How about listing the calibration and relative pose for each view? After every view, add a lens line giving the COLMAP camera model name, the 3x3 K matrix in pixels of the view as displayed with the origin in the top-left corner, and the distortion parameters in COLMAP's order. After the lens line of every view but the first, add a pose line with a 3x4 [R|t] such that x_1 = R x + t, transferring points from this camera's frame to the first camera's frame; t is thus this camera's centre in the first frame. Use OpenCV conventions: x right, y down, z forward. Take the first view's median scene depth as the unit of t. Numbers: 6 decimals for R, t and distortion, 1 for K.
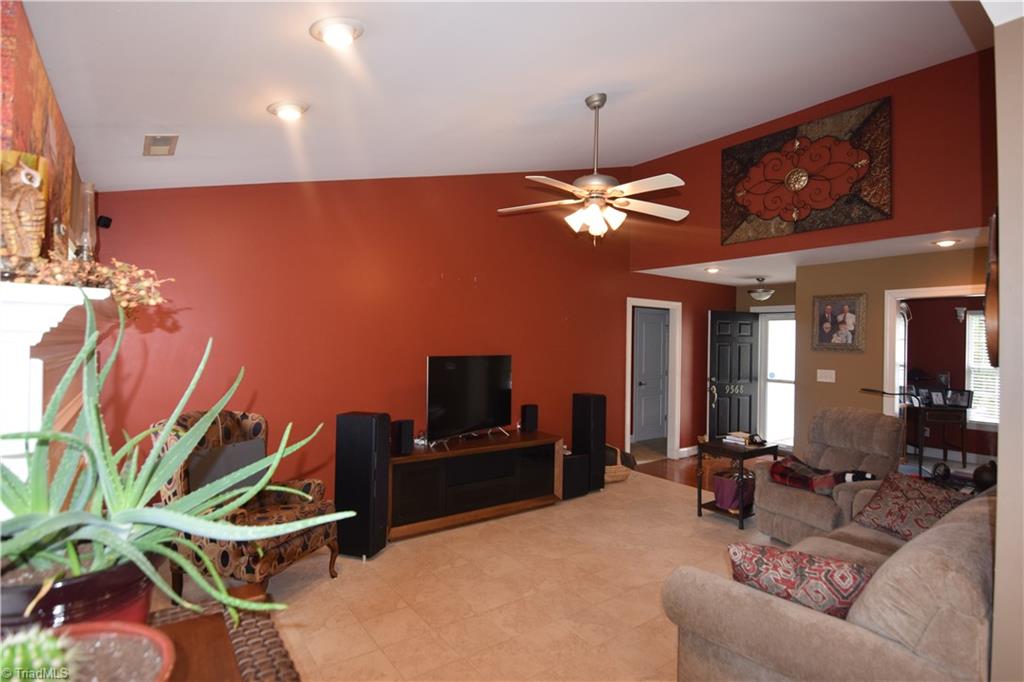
lens RADIAL K [[517.2, 0, 512.0], [0, 517.2, 341.0], [0, 0, 1]] dist [-0.032364, -0.000747]
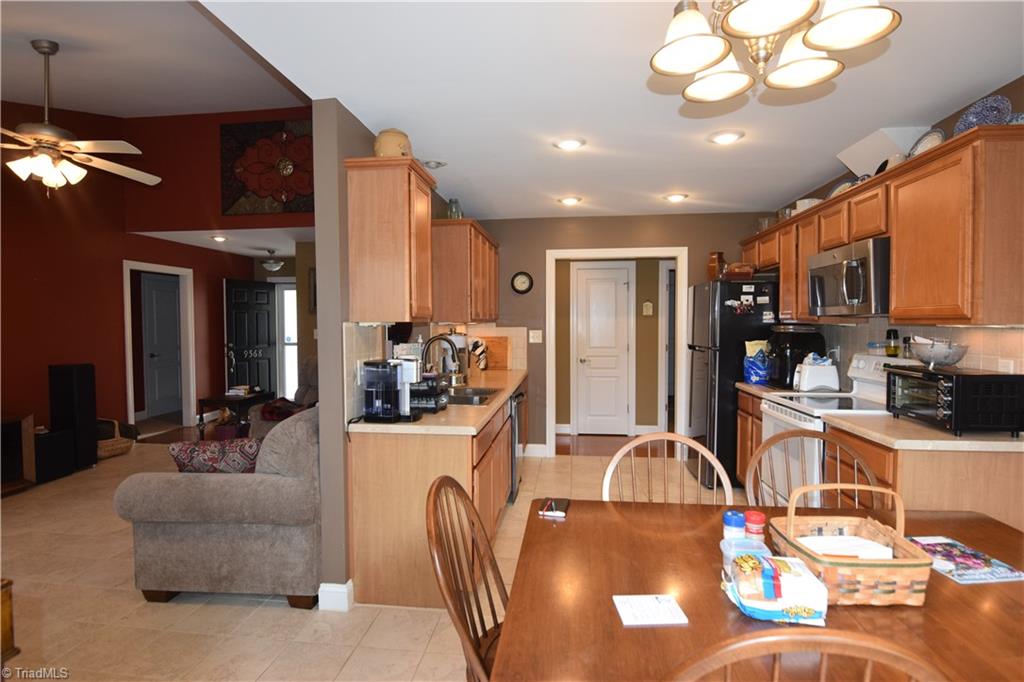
lens RADIAL K [[517.0, 0, 512.0], [0, 517.0, 341.0], [0, 0, 1]] dist [-0.002341, -0.012153]
pose [[0.683910, -0.044140, 0.728230, 0.030289], [0.011010, 0.998679, 0.050192, 0.030765], [-0.729484, -0.026309, 0.683492, -0.202026]]
